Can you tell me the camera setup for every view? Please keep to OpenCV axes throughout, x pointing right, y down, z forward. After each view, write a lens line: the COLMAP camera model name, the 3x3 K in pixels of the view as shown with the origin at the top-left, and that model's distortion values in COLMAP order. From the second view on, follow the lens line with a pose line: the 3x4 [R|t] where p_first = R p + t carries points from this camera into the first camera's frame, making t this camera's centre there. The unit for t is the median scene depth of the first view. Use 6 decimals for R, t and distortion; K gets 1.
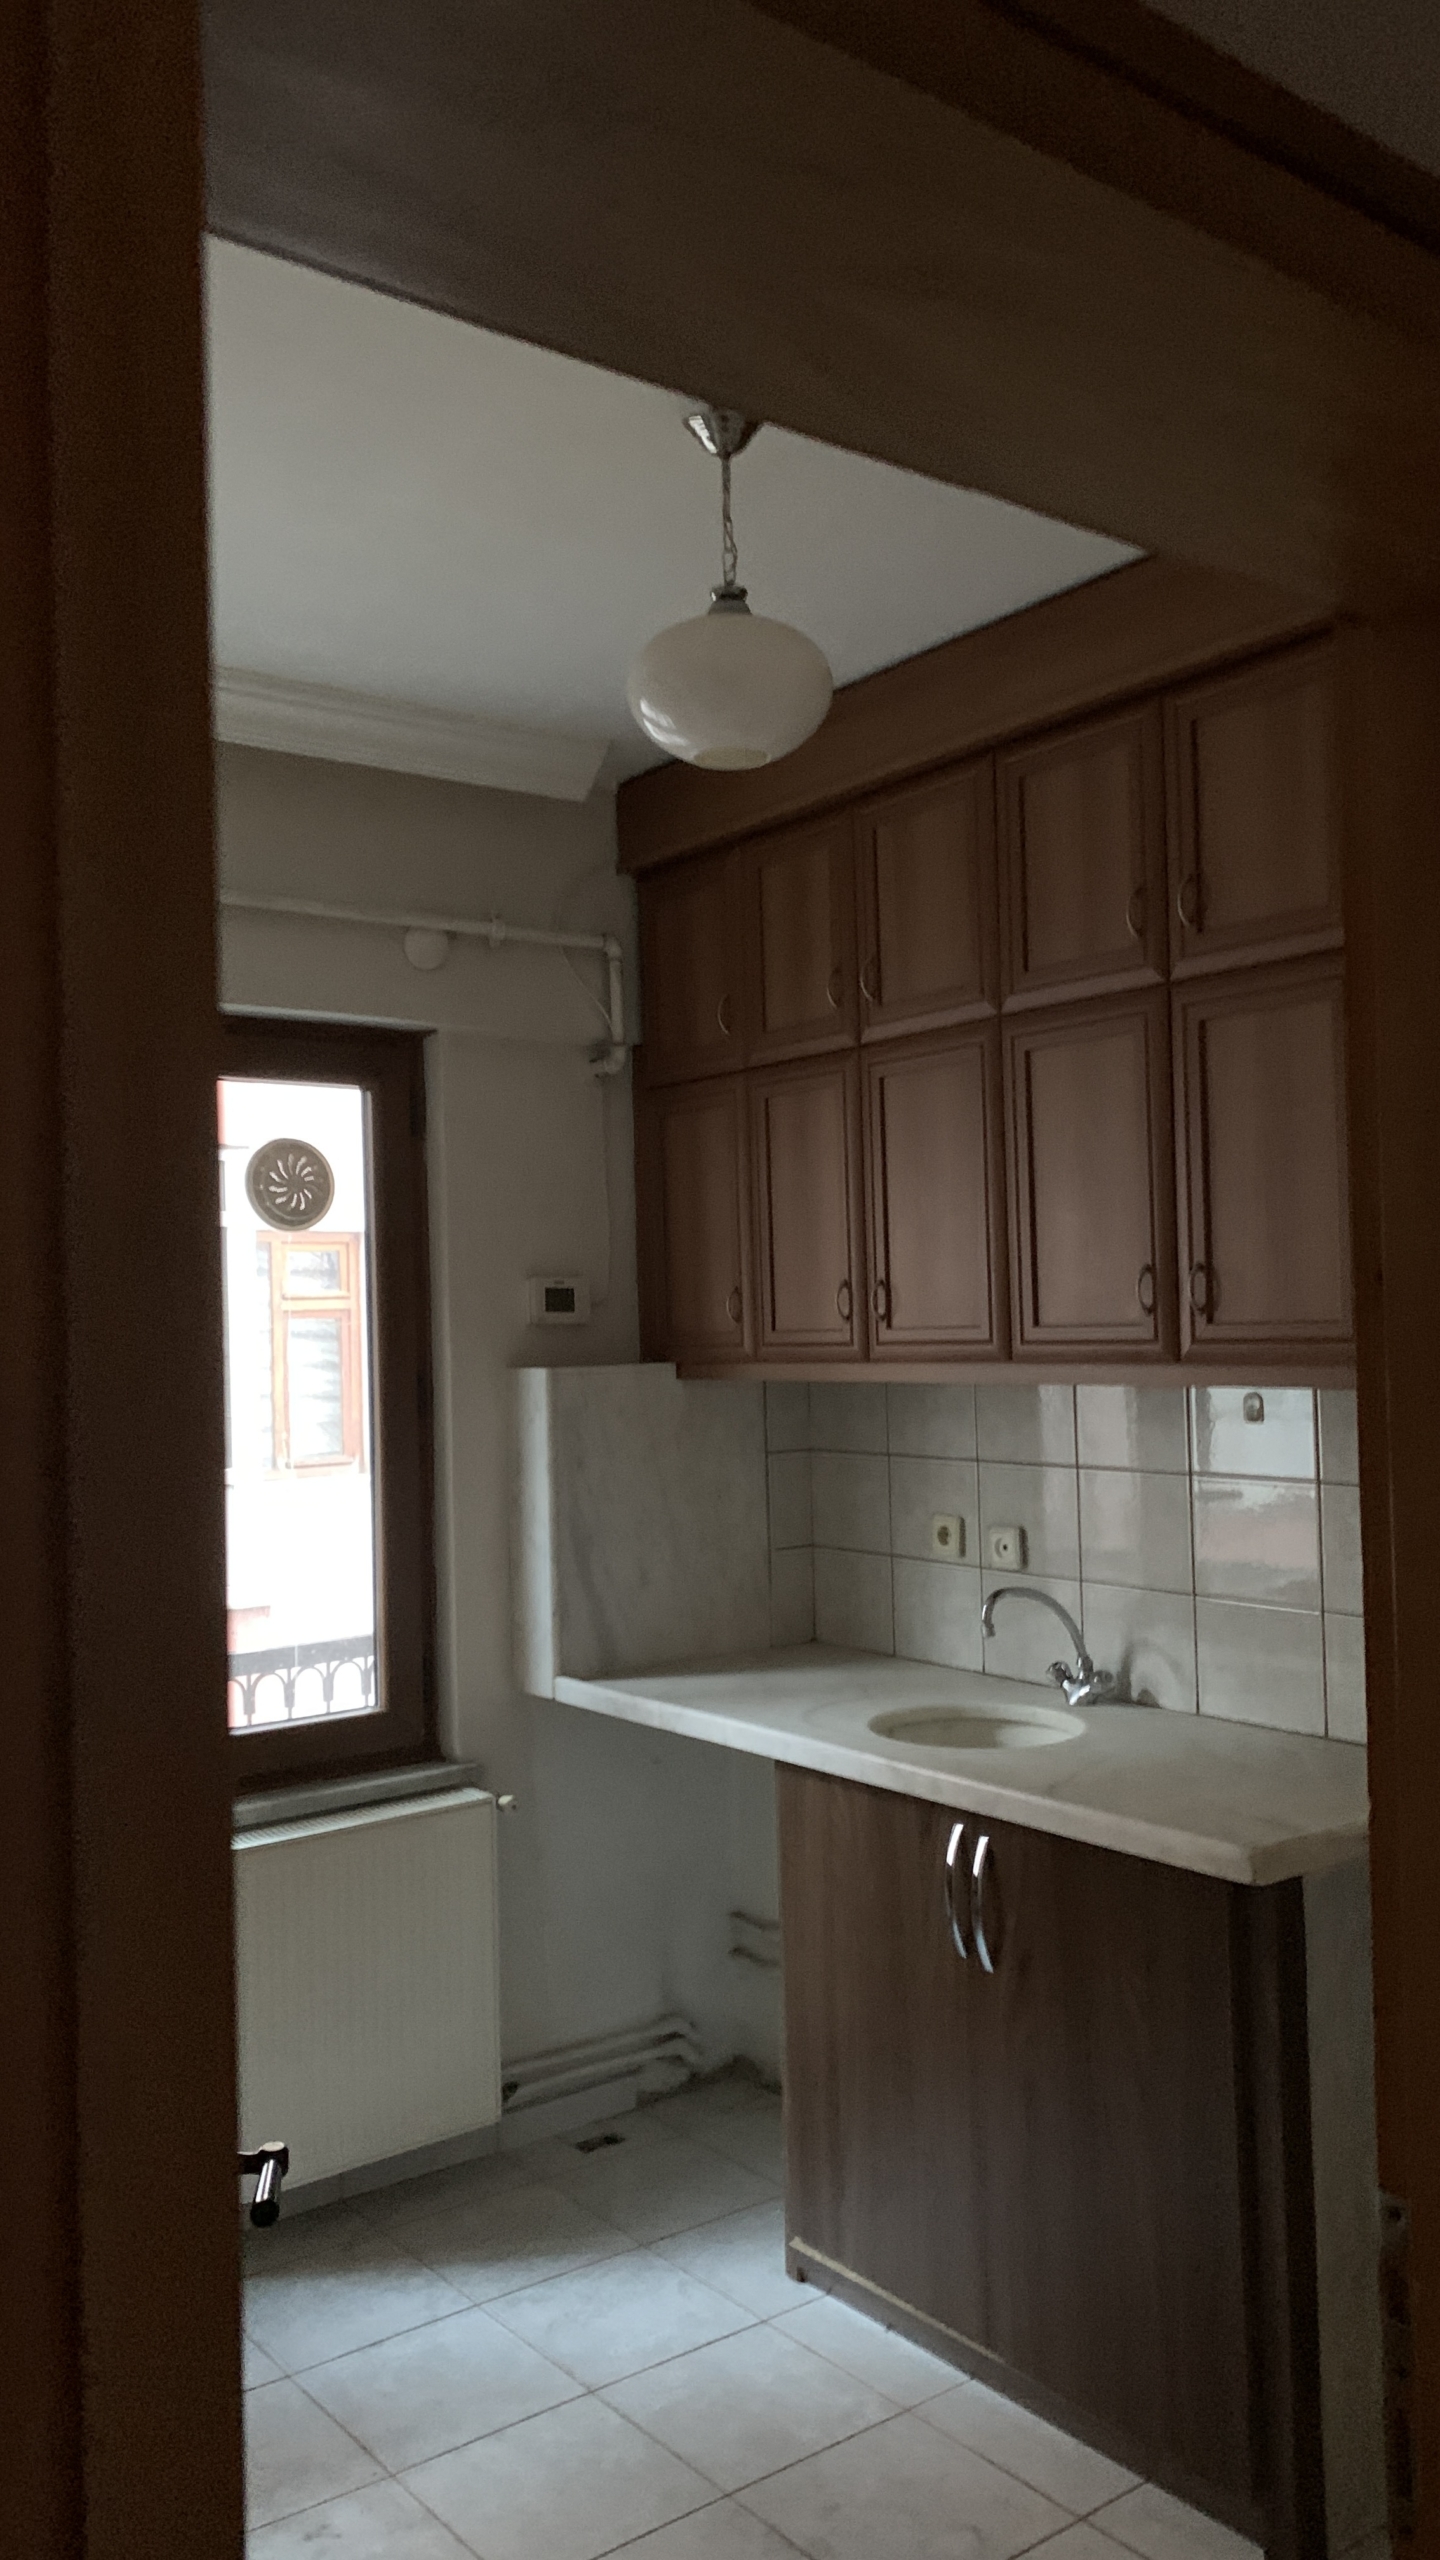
lens RADIAL K [[1951.6, 0, 720.0], [0, 1951.6, 1280.0], [0, 0, 1]] dist [-0.003468, -0.001481]
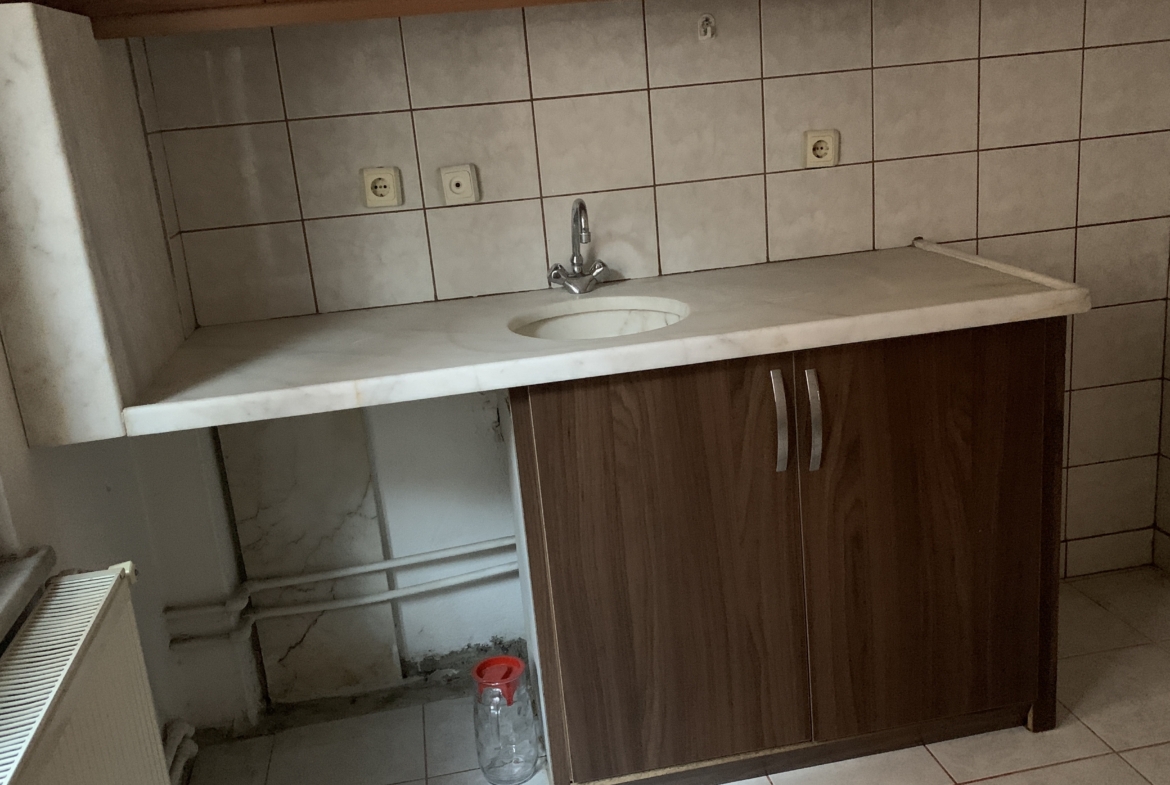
lens RADIAL K [[1044.1, 0, 585.0], [0, 1044.1, 392.5], [0, 0, 1]] dist [-0.000771, -0.000938]
pose [[0.456175, -0.266110, 0.849170, -0.362308], [0.053281, 0.960697, 0.272437, 0.089897], [-0.888294, -0.079034, 0.452424, 0.637724]]
